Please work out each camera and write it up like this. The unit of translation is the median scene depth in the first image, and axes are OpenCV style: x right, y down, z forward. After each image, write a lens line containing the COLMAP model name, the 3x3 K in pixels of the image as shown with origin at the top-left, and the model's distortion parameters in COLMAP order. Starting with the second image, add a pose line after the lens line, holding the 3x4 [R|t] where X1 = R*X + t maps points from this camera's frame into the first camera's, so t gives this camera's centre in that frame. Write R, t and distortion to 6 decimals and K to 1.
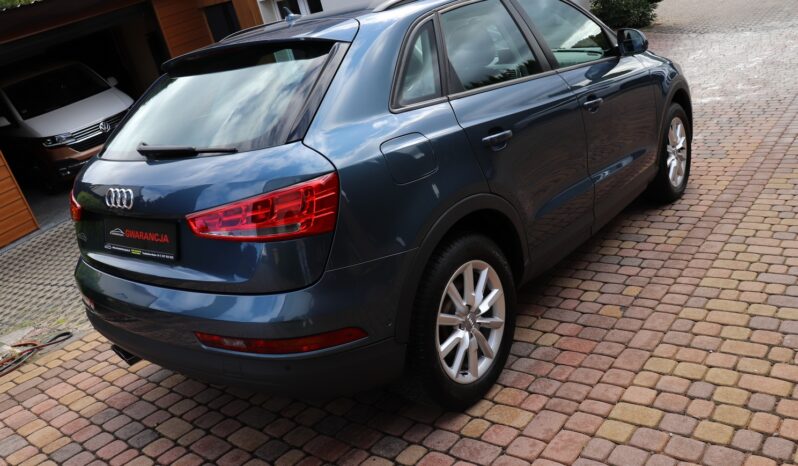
lens RADIAL K [[658.9, 0, 394.7], [0, 658.9, 227.9], [0, 0, 1]] dist [-0.181494, 0.150607]
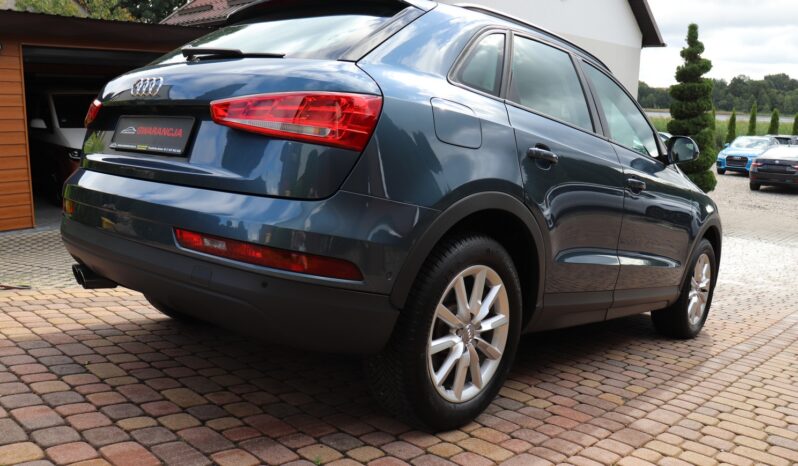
lens RADIAL K [[658.9, 0, 394.7], [0, 658.9, 227.9], [0, 0, 1]] dist [-0.181494, 0.150607]
pose [[0.960829, 0.275609, -0.029119, 0.005450], [-0.275008, 0.935134, -0.223372, 0.232087], [-0.034333, 0.222630, 0.974298, 0.104776]]
